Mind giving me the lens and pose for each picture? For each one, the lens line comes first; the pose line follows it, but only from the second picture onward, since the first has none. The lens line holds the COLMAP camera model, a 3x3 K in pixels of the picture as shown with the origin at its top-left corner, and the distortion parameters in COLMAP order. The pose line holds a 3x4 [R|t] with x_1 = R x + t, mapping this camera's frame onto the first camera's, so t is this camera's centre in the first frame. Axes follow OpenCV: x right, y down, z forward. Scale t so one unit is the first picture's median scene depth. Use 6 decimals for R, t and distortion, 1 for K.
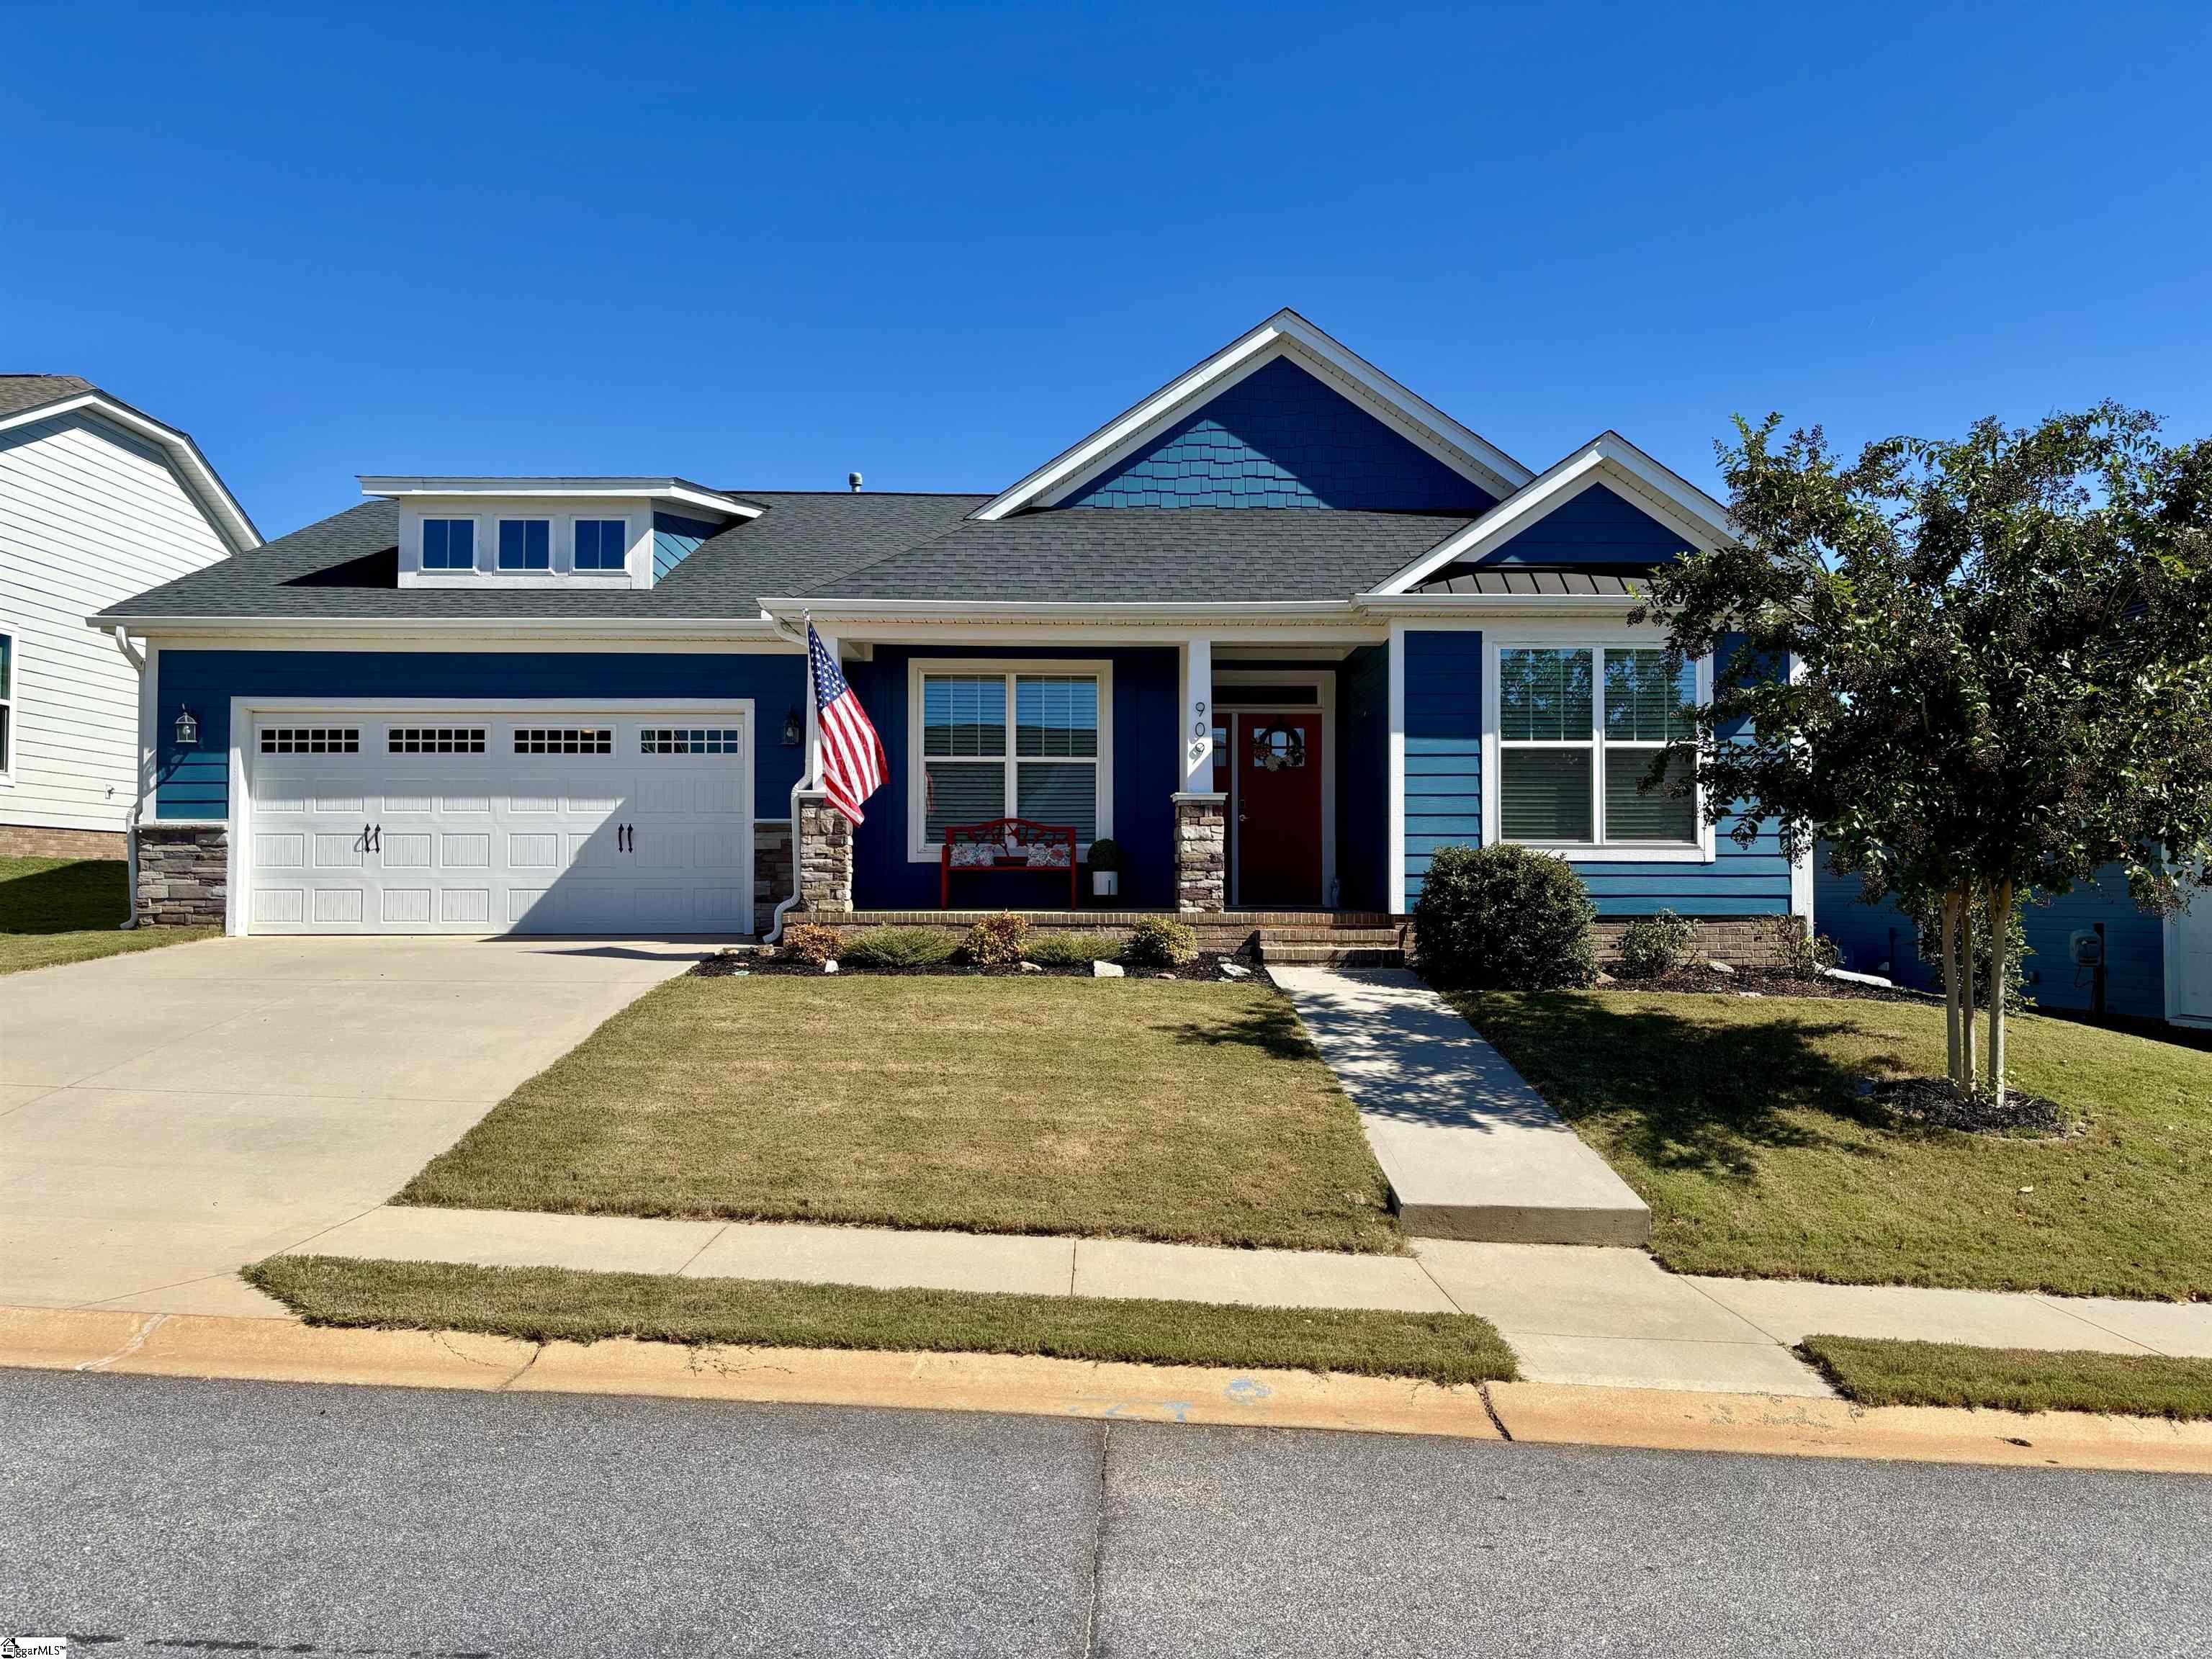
lens RADIAL K [[1670.7, 0, 1116.2], [0, 1670.7, 843.0], [0, 0, 1]] dist [0.059775, -0.068805]
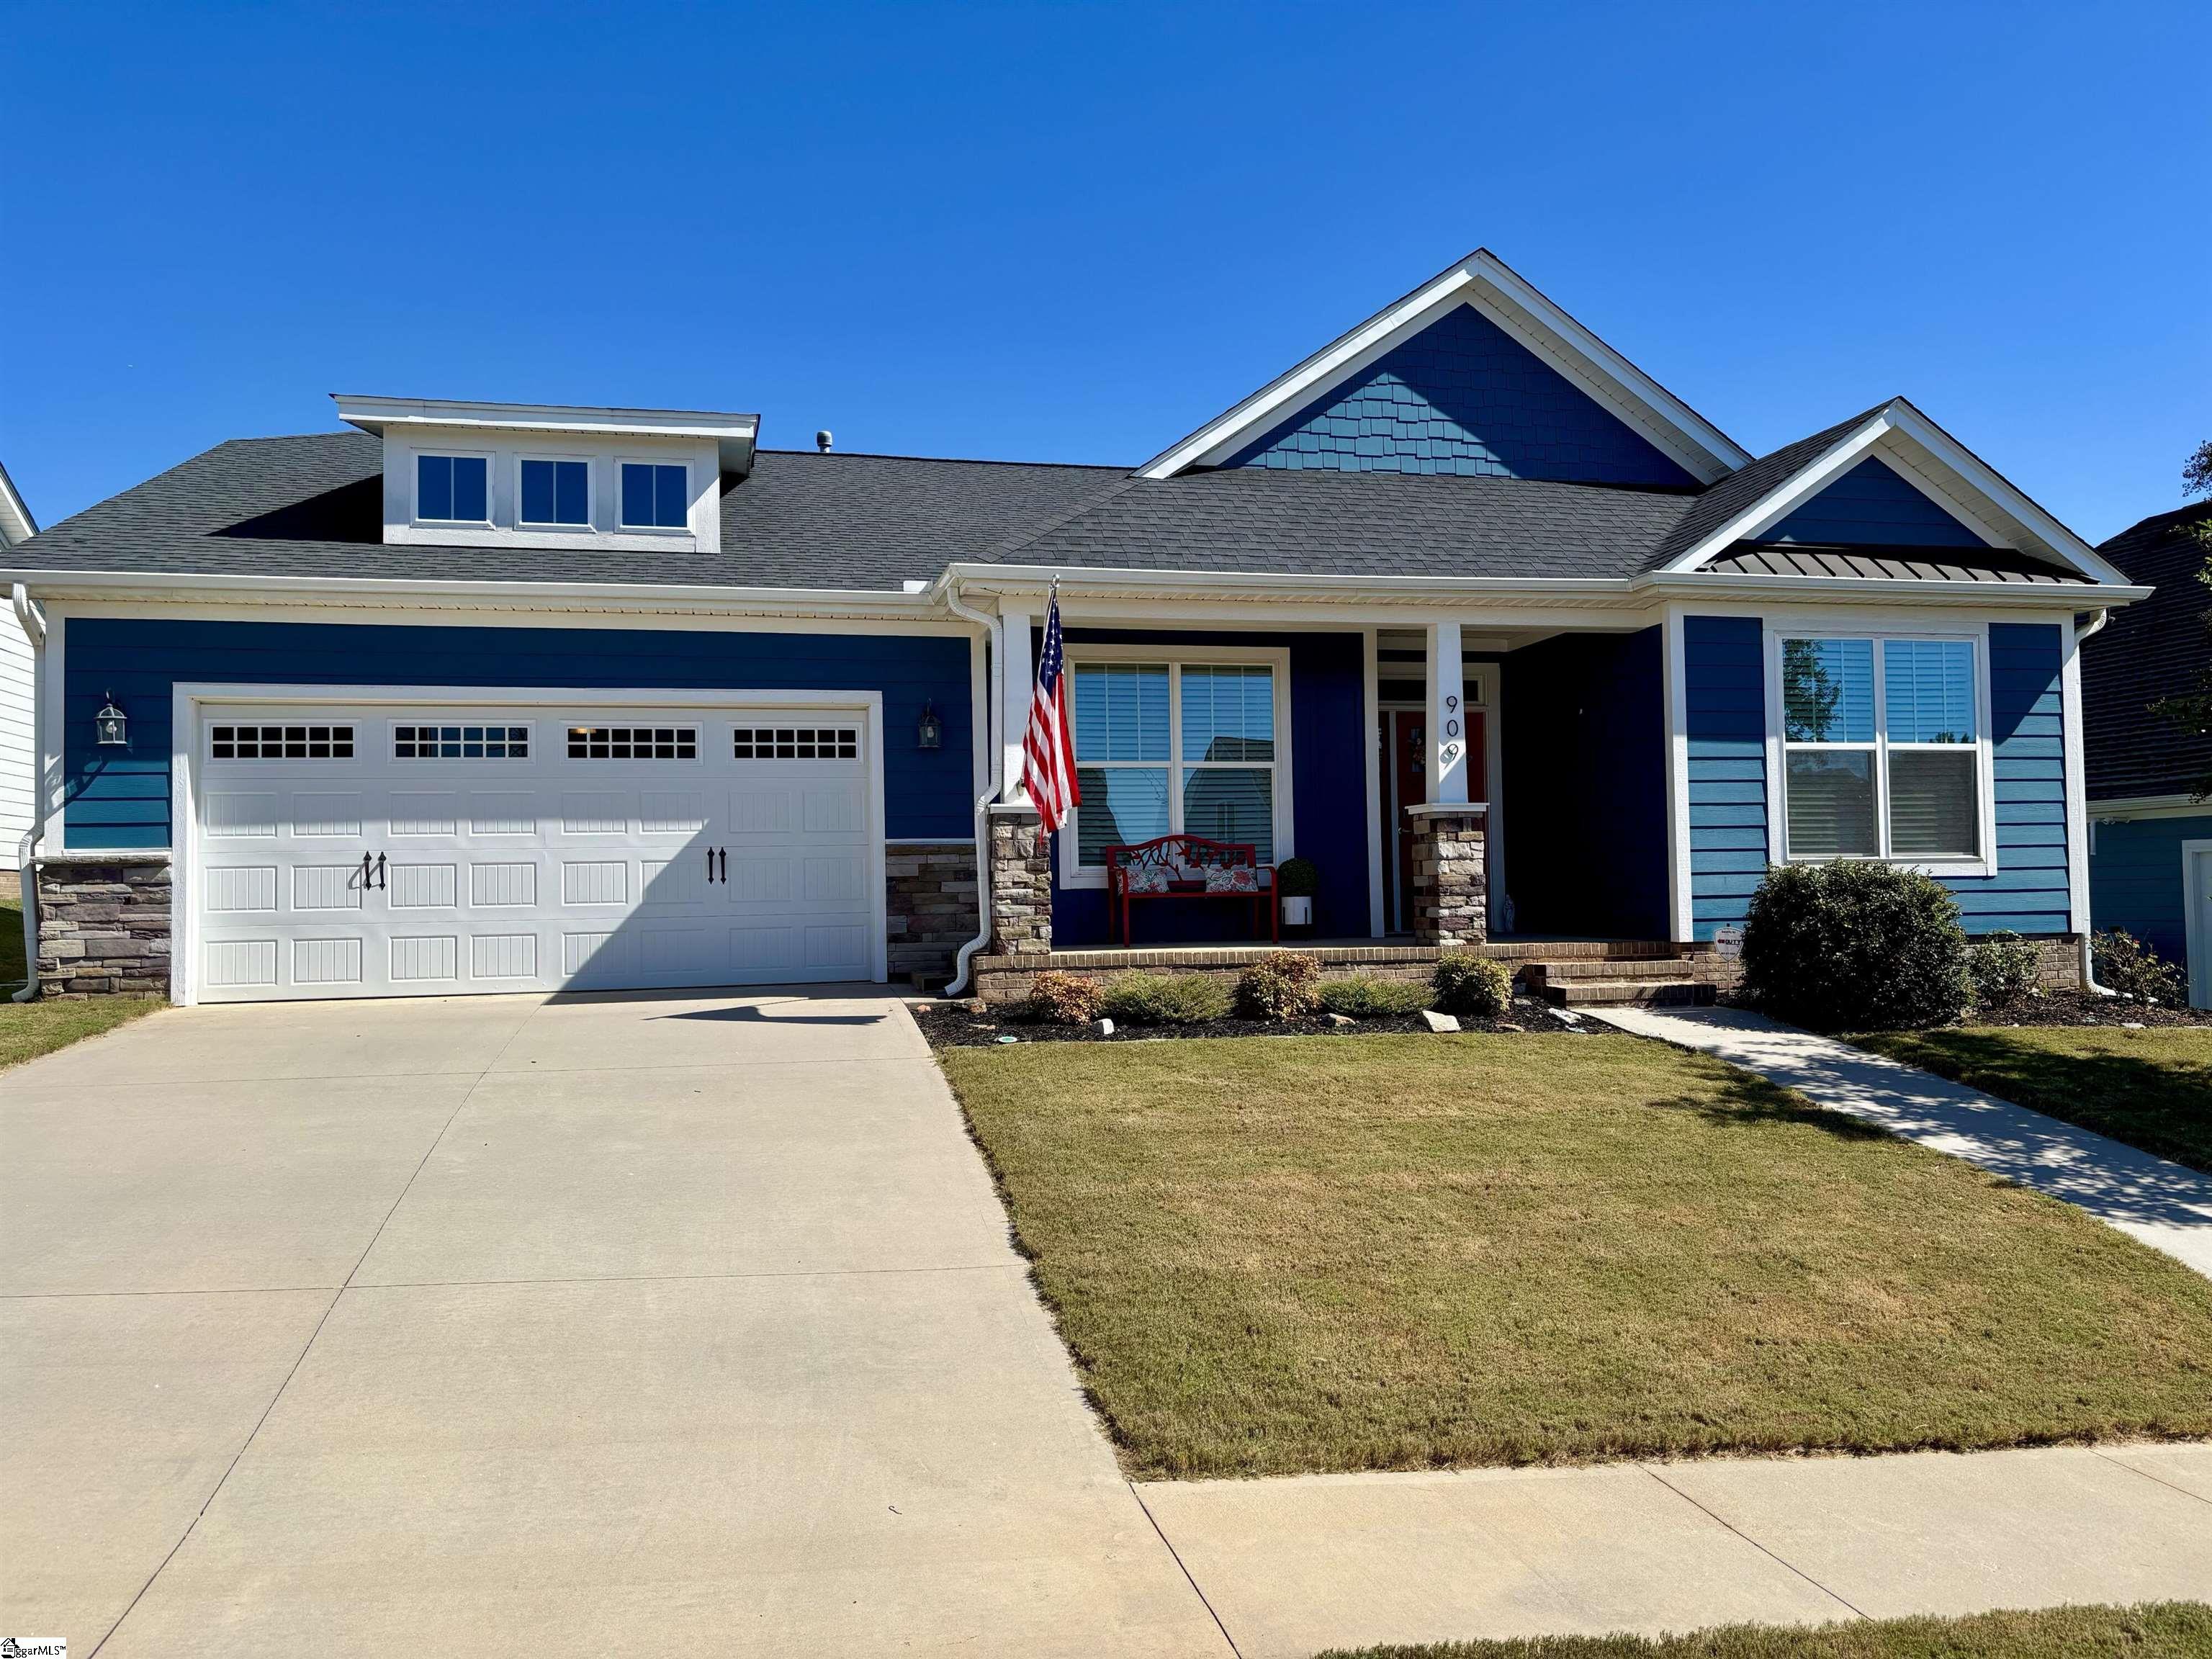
lens RADIAL K [[1670.7, 0, 1090.9], [0, 1670.7, 820.1], [0, 0, 1]] dist [0.059775, -0.068805]
pose [[0.977687, -0.008973, 0.209873, -0.287871], [0.012131, 0.999832, -0.013762, -0.011302], [-0.209714, 0.016000, 0.977632, 0.192680]]
